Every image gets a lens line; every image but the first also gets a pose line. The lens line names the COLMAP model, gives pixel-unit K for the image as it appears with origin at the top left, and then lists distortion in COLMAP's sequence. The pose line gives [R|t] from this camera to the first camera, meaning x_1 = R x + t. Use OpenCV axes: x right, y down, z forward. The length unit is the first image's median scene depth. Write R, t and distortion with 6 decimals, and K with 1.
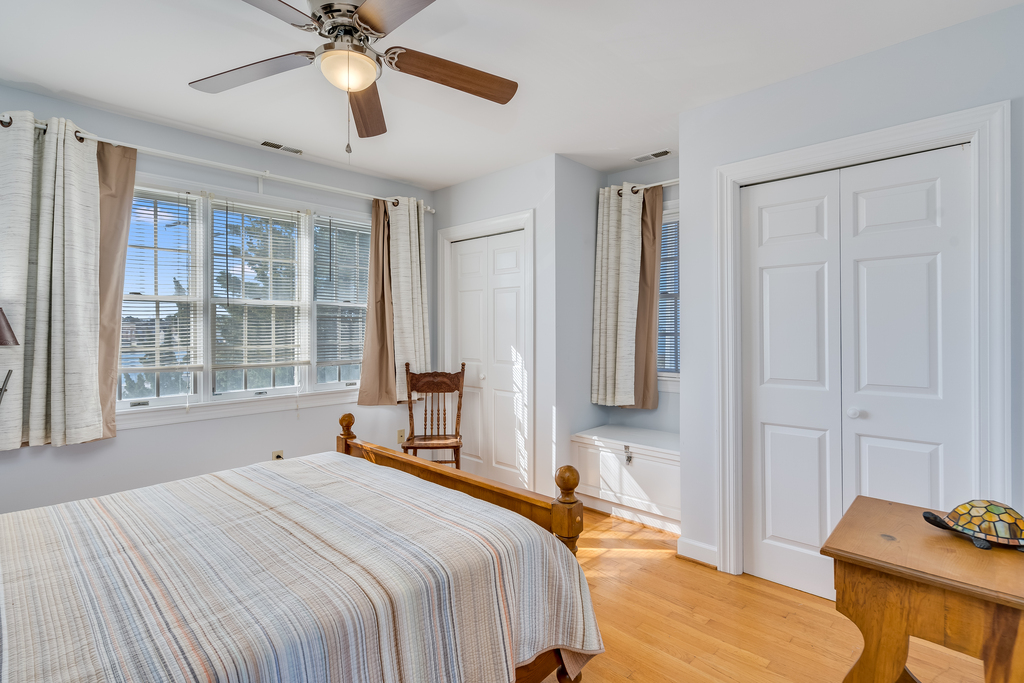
lens RADIAL K [[498.7, 0, 470.2], [0, 498.7, 328.5], [0, 0, 1]] dist [0.019691, 0.000747]
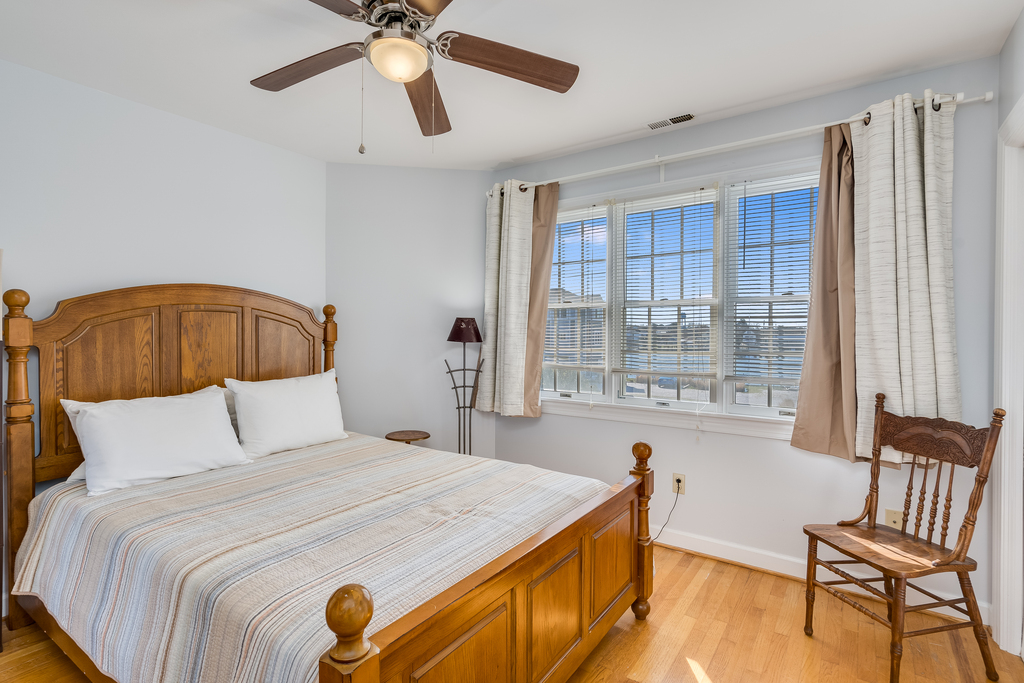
lens RADIAL K [[498.7, 0, 506.7], [0, 498.7, 330.9], [0, 0, 1]] dist [0.019691, 0.000747]
pose [[0.205781, 0.004042, -0.978590, 0.359130], [-0.000373, 0.999992, 0.004052, -0.004901], [0.978598, -0.000469, 0.205781, 0.479160]]
